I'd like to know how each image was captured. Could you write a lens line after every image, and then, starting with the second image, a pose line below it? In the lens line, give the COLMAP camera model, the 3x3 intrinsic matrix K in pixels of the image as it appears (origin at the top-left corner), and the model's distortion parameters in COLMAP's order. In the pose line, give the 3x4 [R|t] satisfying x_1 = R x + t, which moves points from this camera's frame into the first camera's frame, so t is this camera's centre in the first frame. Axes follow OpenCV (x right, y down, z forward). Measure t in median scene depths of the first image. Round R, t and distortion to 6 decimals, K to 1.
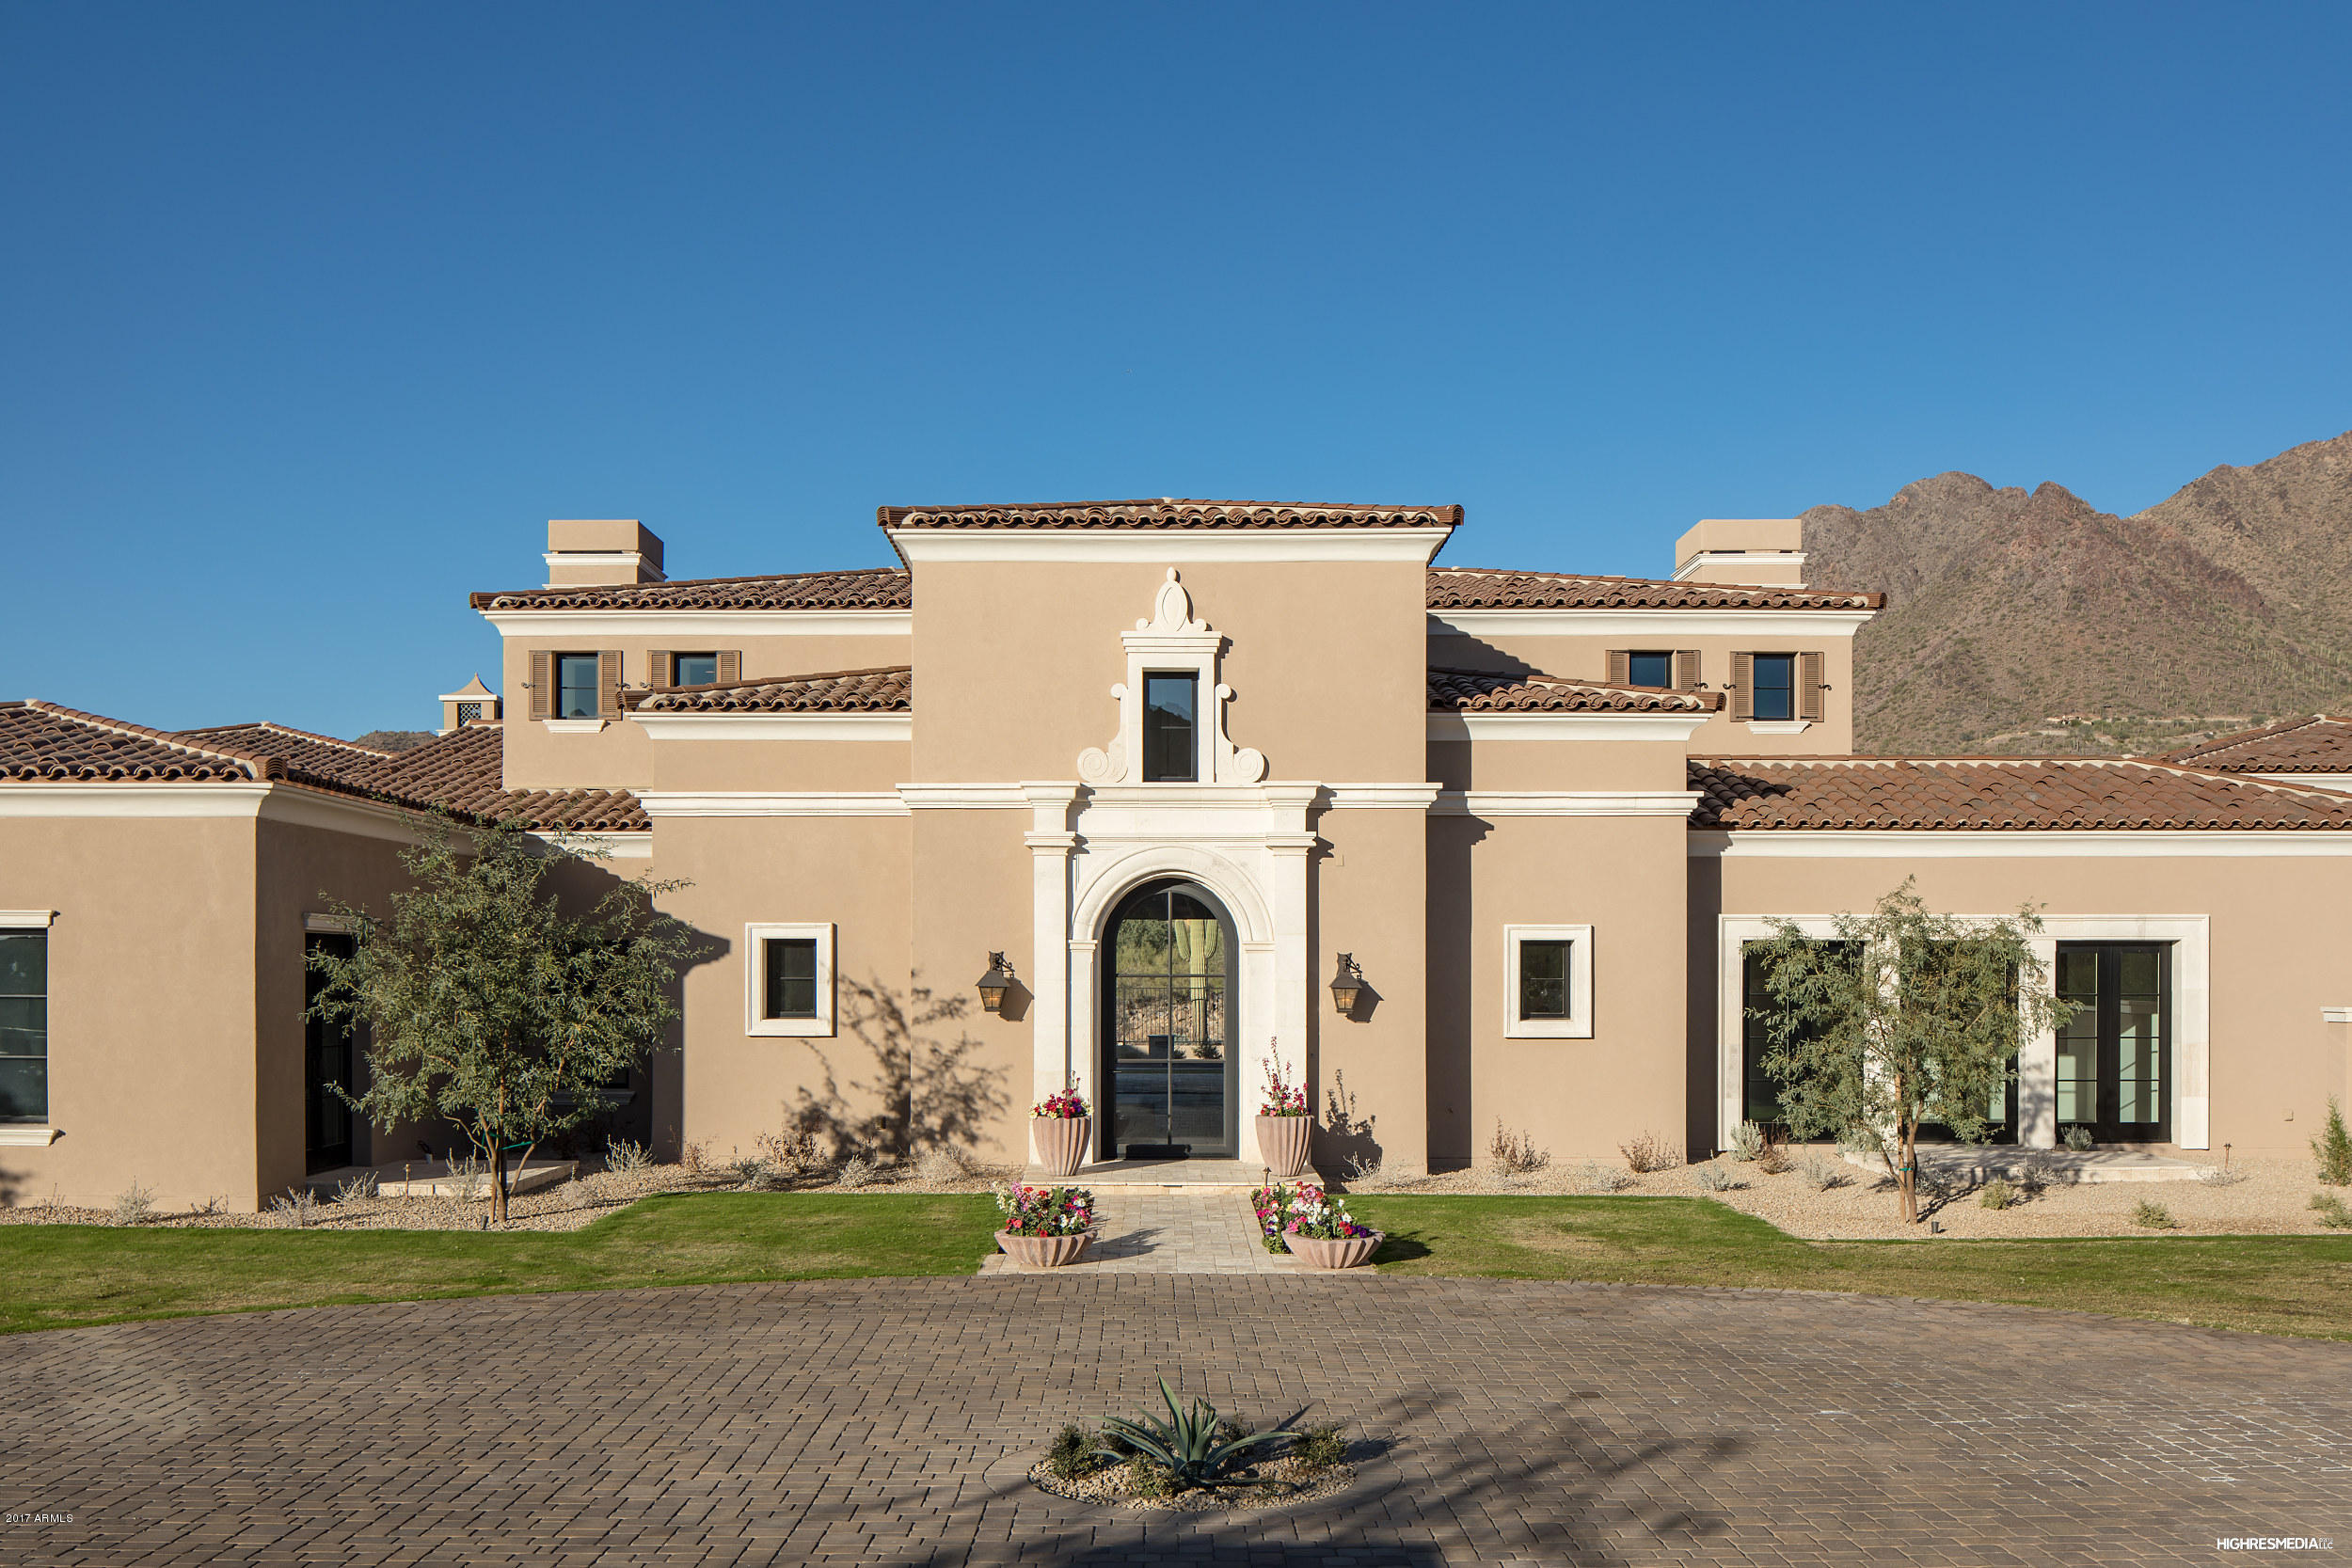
lens RADIAL K [[2085.3, 0, 1136.1], [0, 2085.3, 785.4], [0, 0, 1]] dist [-0.009723, -0.002165]
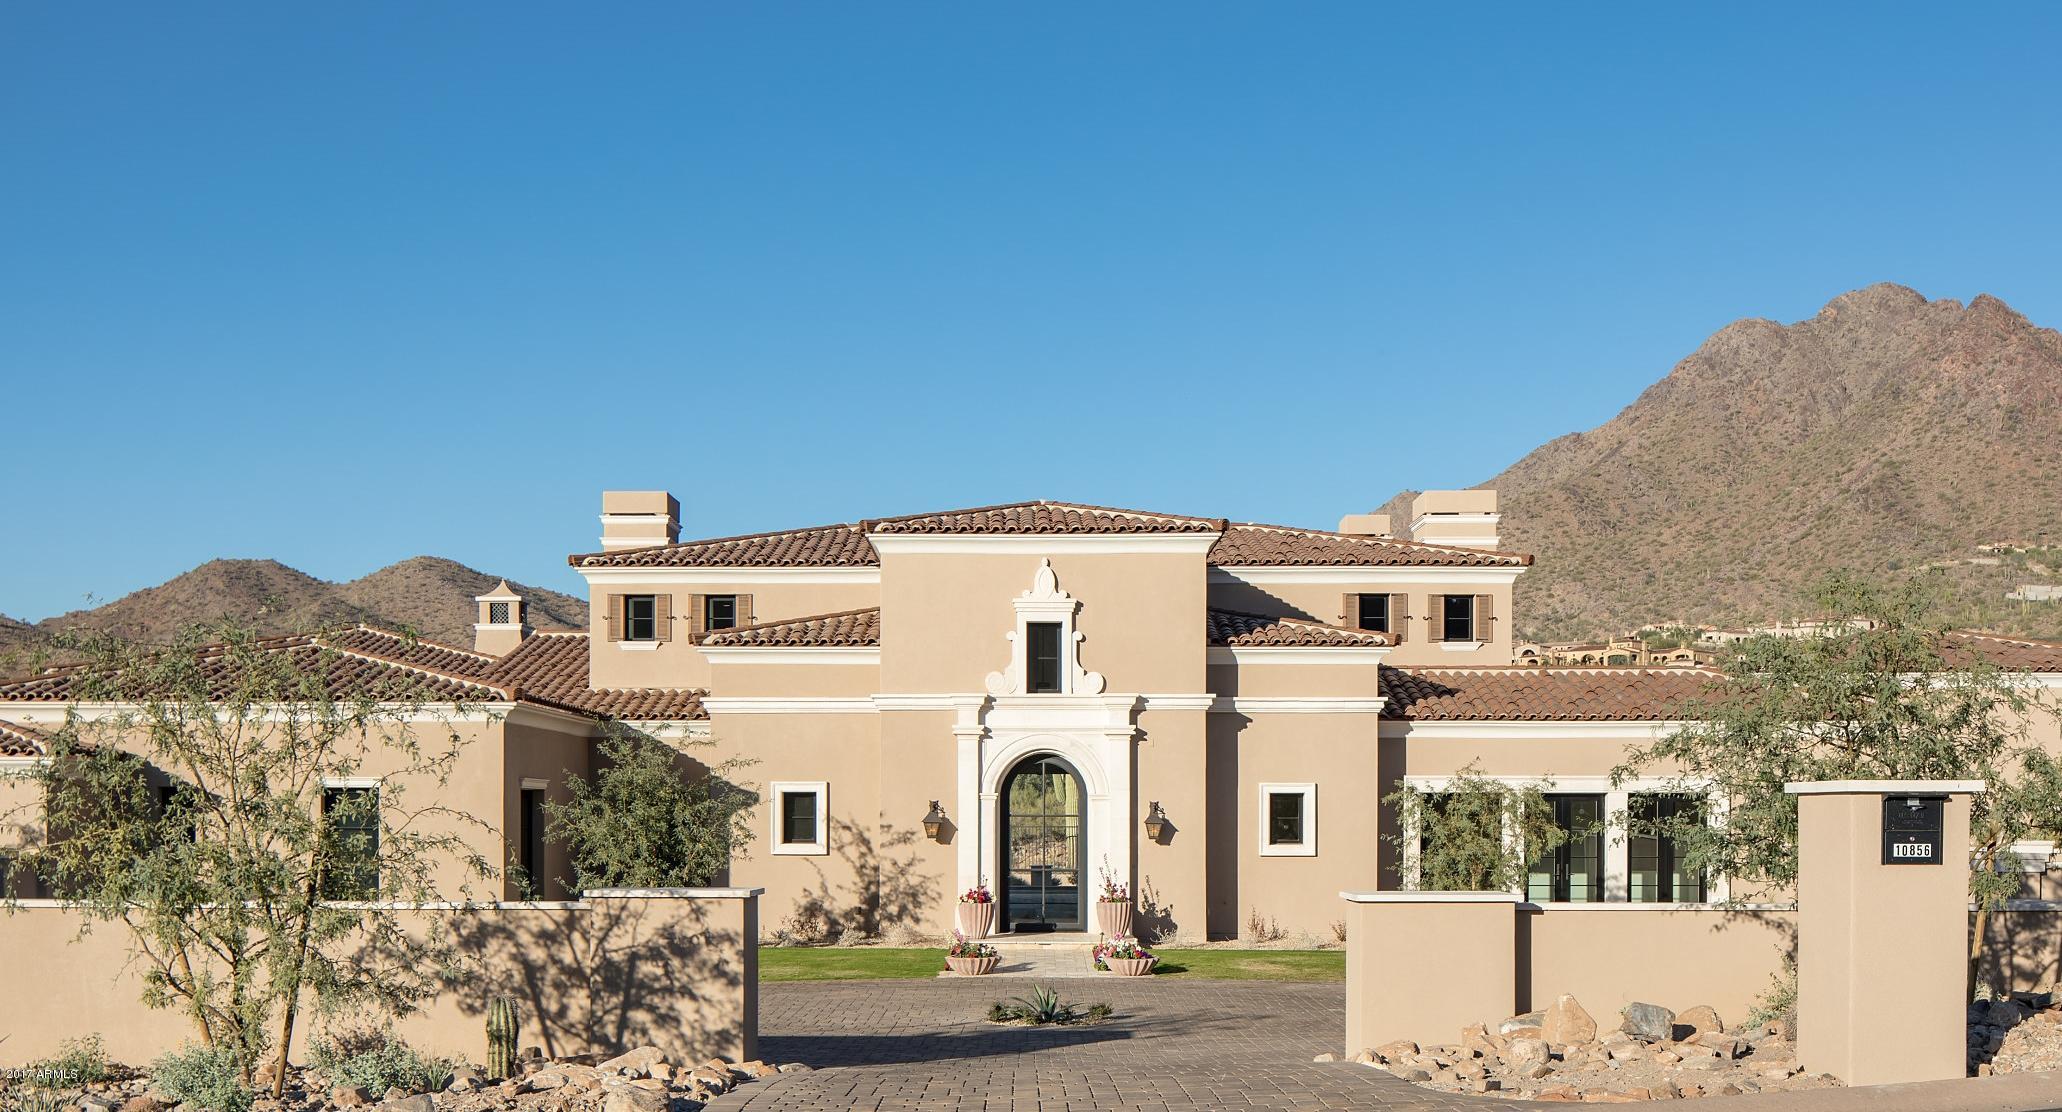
lens RADIAL K [[2749.9, 0, 1031.0], [0, 2749.9, 556.0], [0, 0, 1]] dist [-0.004954, -0.049901]
pose [[0.999984, 0.000575, 0.005693, -0.005180], [-0.000552, 0.999991, -0.004110, -0.093989], [-0.005696, 0.004107, 0.999975, -1.050201]]
